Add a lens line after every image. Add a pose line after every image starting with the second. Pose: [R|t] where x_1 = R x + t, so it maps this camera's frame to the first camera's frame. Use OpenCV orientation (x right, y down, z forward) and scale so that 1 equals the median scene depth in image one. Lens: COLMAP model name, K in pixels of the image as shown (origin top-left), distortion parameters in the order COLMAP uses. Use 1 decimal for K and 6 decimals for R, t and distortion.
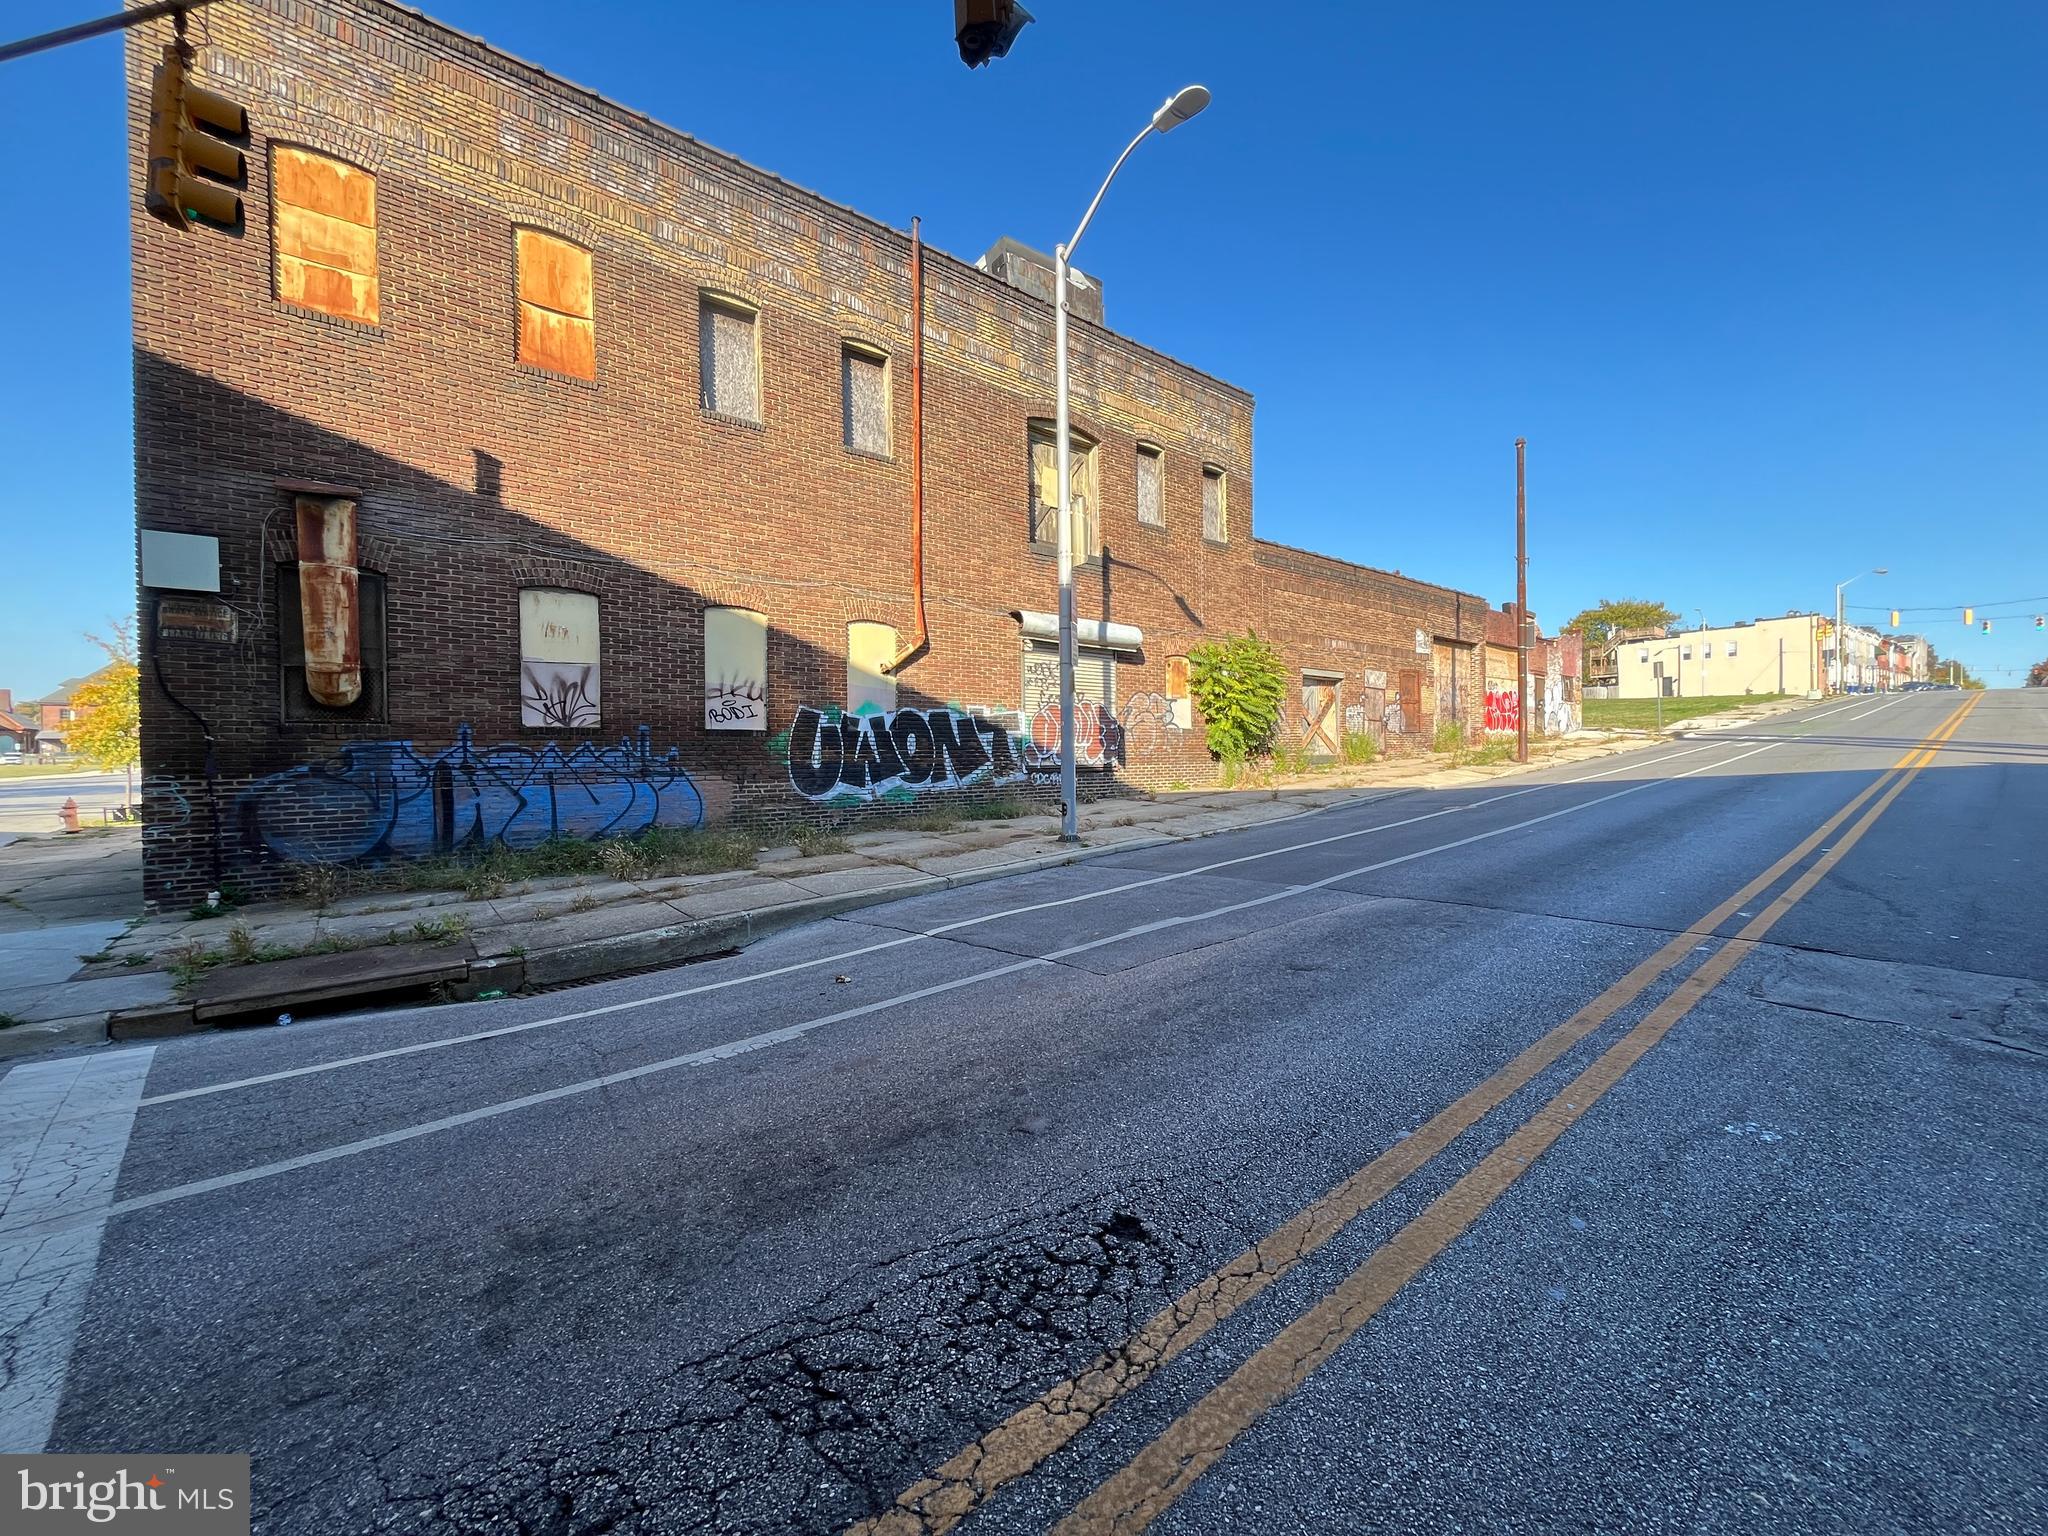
lens RADIAL K [[822.3, 0, 1024.3], [0, 822.3, 764.1], [0, 0, 1]] dist [-0.000856, -0.000583]
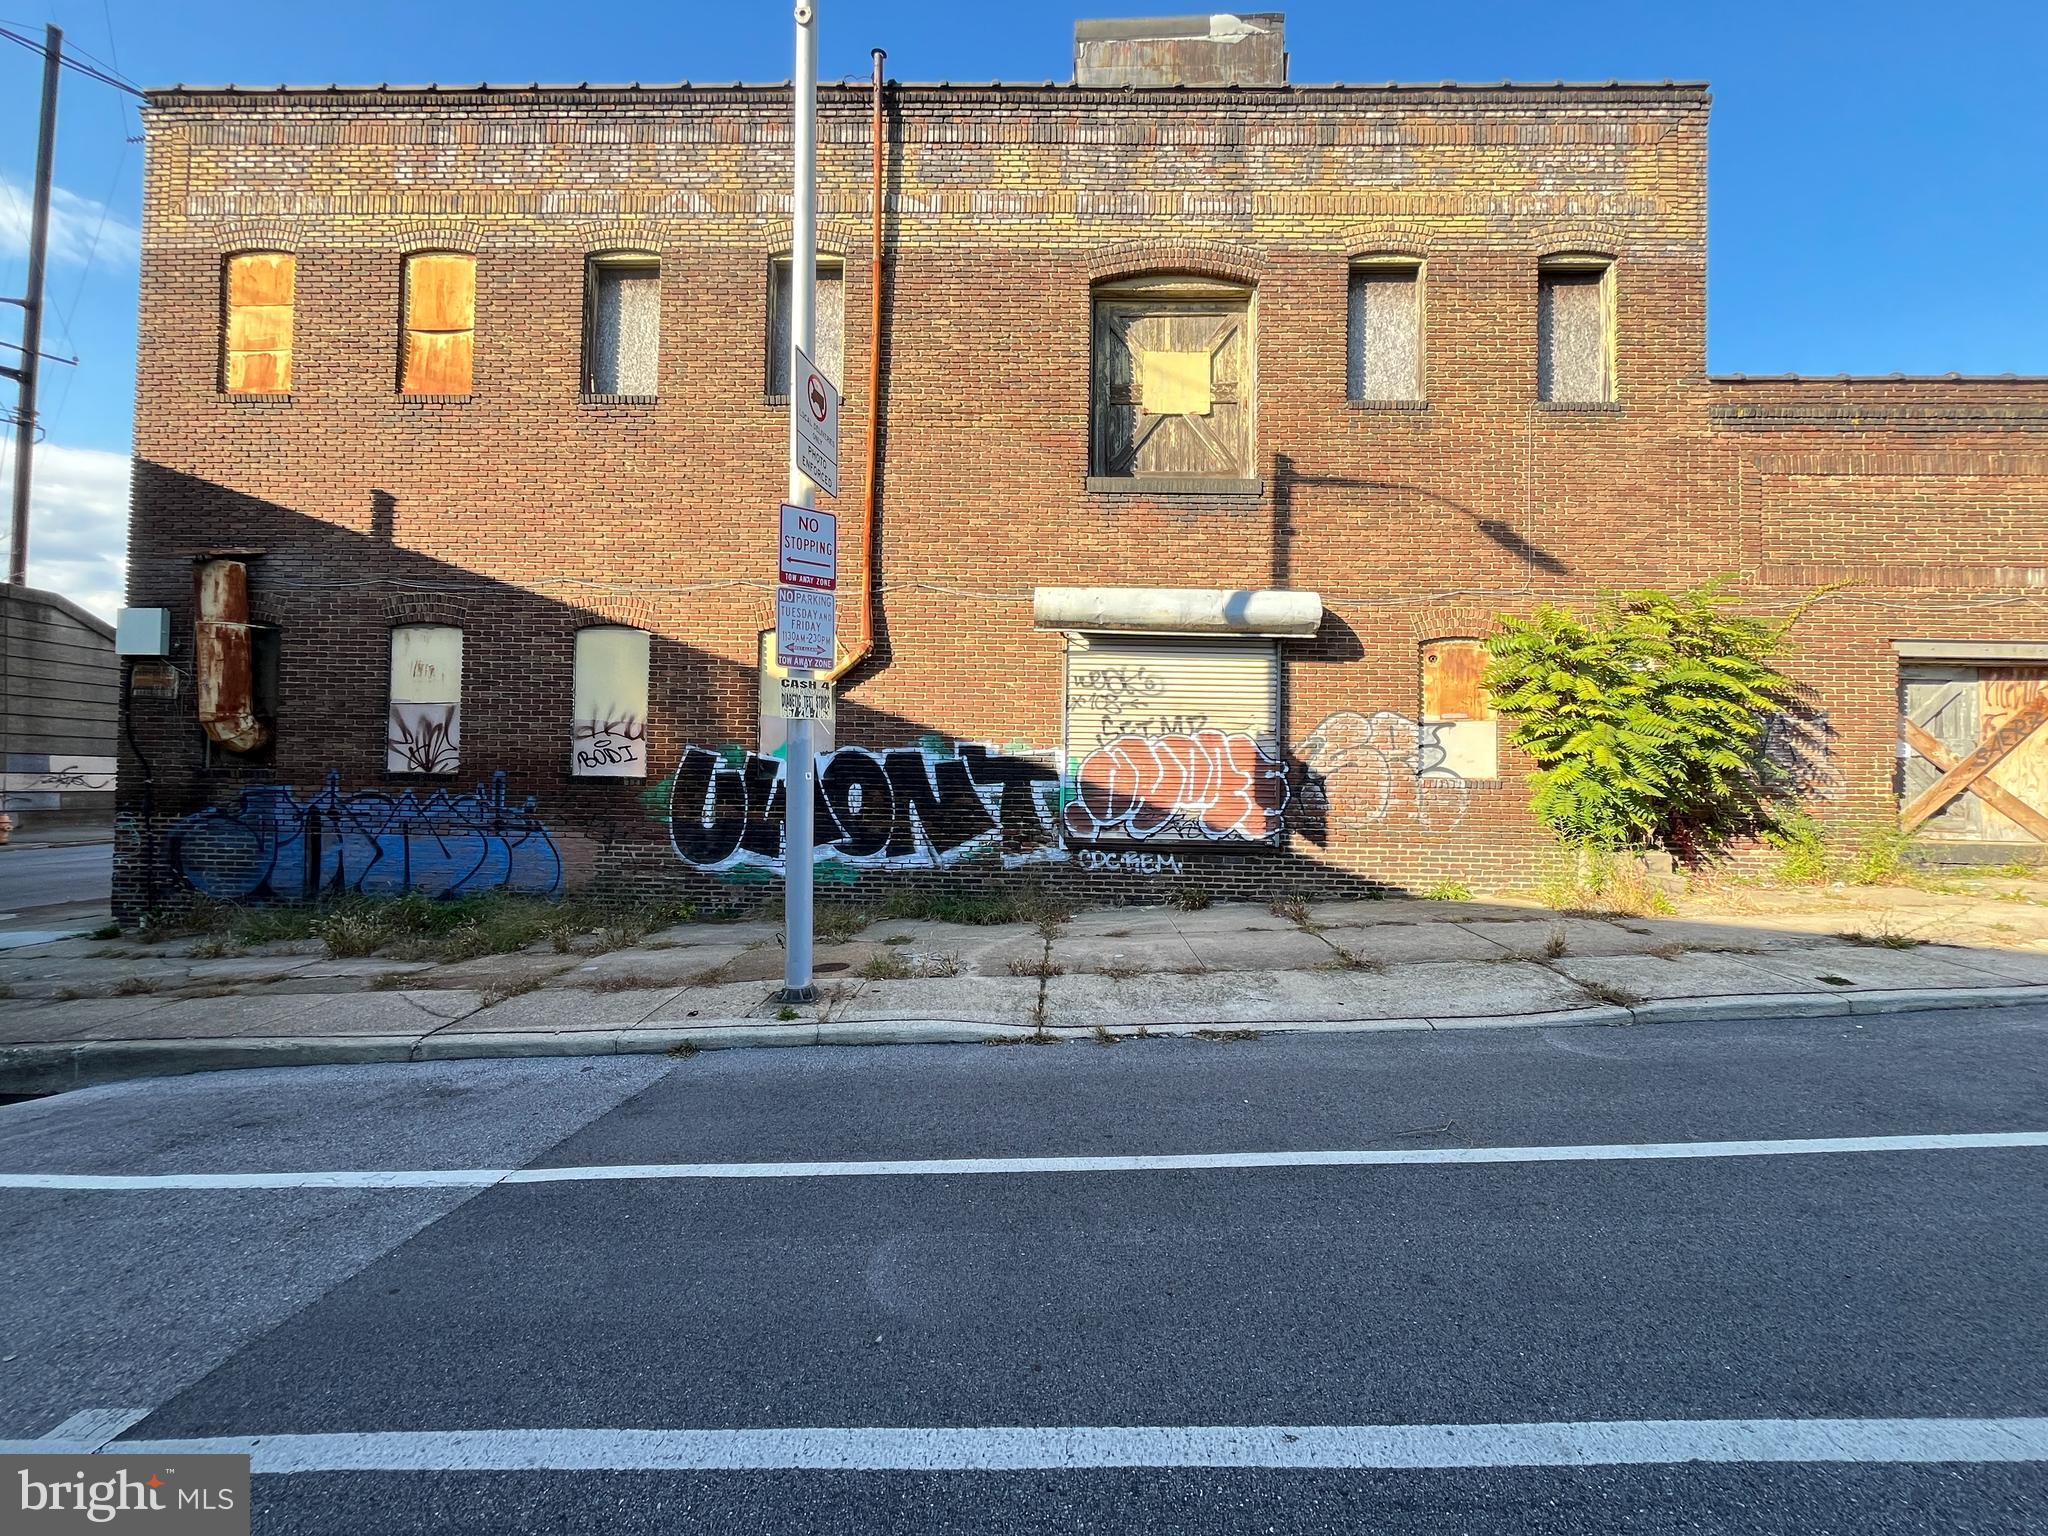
lens RADIAL K [[822.3, 0, 1024.3], [0, 822.3, 764.1], [0, 0, 1]] dist [-0.000856, -0.000583]
pose [[0.754465, 0.007413, -0.656299, 0.475063], [-0.032466, 0.999134, -0.026036, -0.044909], [0.655537, 0.040951, 0.754052, 0.639167]]
